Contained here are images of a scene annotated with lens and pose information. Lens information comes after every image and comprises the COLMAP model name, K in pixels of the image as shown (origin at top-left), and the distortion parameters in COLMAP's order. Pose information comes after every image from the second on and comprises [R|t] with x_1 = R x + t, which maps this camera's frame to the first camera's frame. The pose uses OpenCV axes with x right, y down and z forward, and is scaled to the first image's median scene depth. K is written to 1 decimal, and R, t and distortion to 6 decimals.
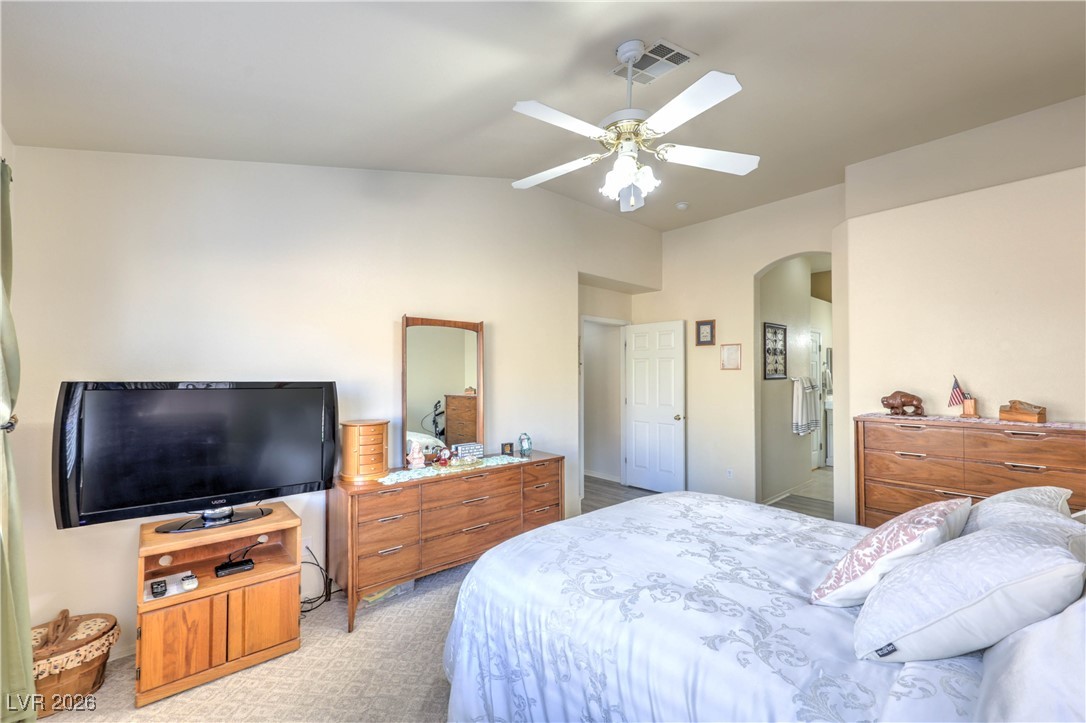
lens RADIAL K [[427.3, 0, 543.0], [0, 427.3, 361.5], [0, 0, 1]] dist [0.001775, 0.000239]
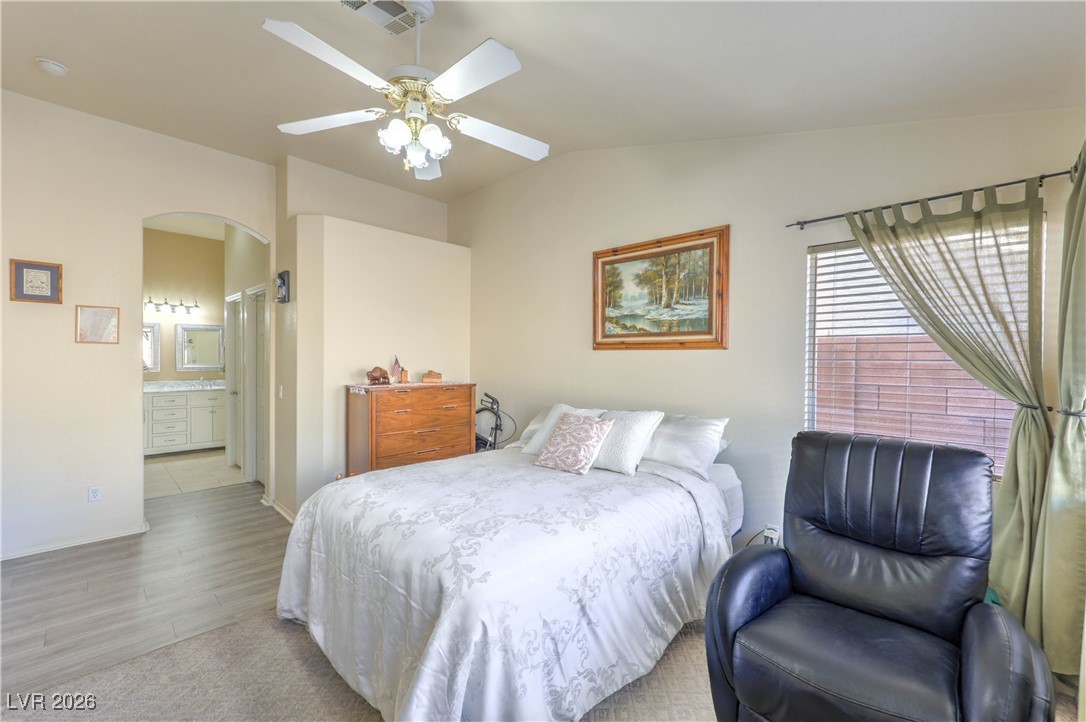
lens RADIAL K [[450.1, 0, 543.0], [0, 450.1, 361.0], [0, 0, 1]] dist [-0.000726, -0.000020]
pose [[-0.055752, -0.008822, 0.998406, -0.679889], [-0.045133, 0.998961, 0.006307, 0.022330], [-0.997424, -0.044709, -0.056092, 0.653411]]
